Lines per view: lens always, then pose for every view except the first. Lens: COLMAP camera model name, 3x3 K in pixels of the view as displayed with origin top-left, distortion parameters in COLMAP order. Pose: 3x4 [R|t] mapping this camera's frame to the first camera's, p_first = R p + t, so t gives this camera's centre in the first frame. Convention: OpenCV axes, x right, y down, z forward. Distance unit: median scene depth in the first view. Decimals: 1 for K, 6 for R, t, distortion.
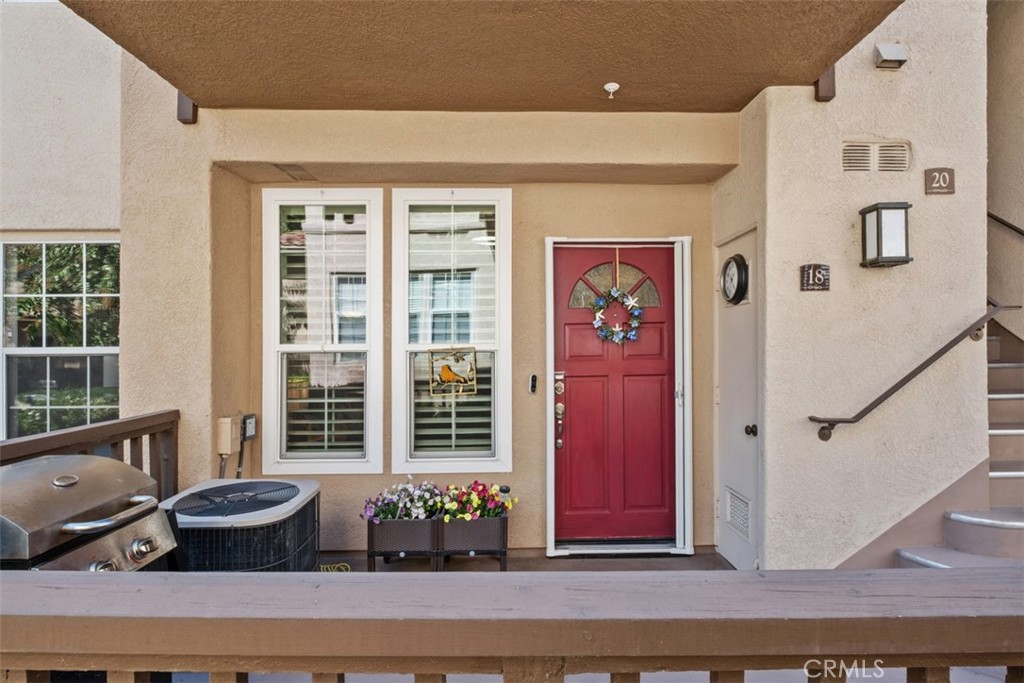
lens RADIAL K [[534.2, 0, 515.7], [0, 534.2, 344.1], [0, 0, 1]] dist [-0.000900, 0.000000]
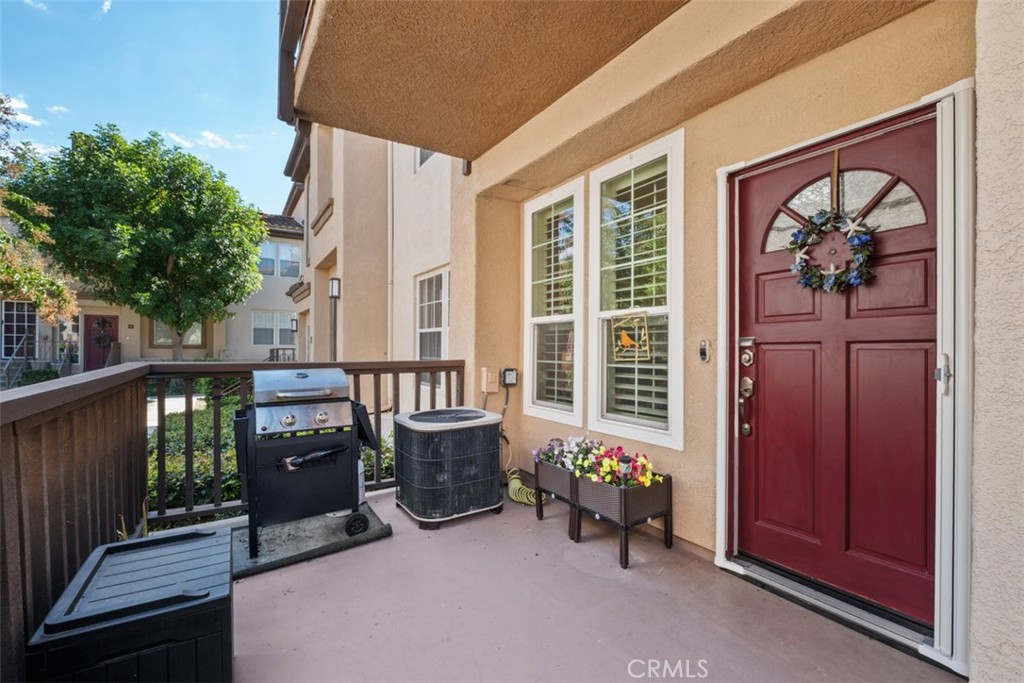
lens RADIAL K [[436.3, 0, 511.0], [0, 436.3, 343.4], [0, 0, 1]] dist [0.000602, -0.004451]
pose [[0.524915, 0.001020, -0.851154, 0.452634], [-0.007221, 0.999969, -0.003255, 0.067416], [0.851124, 0.007854, 0.524906, 0.383955]]
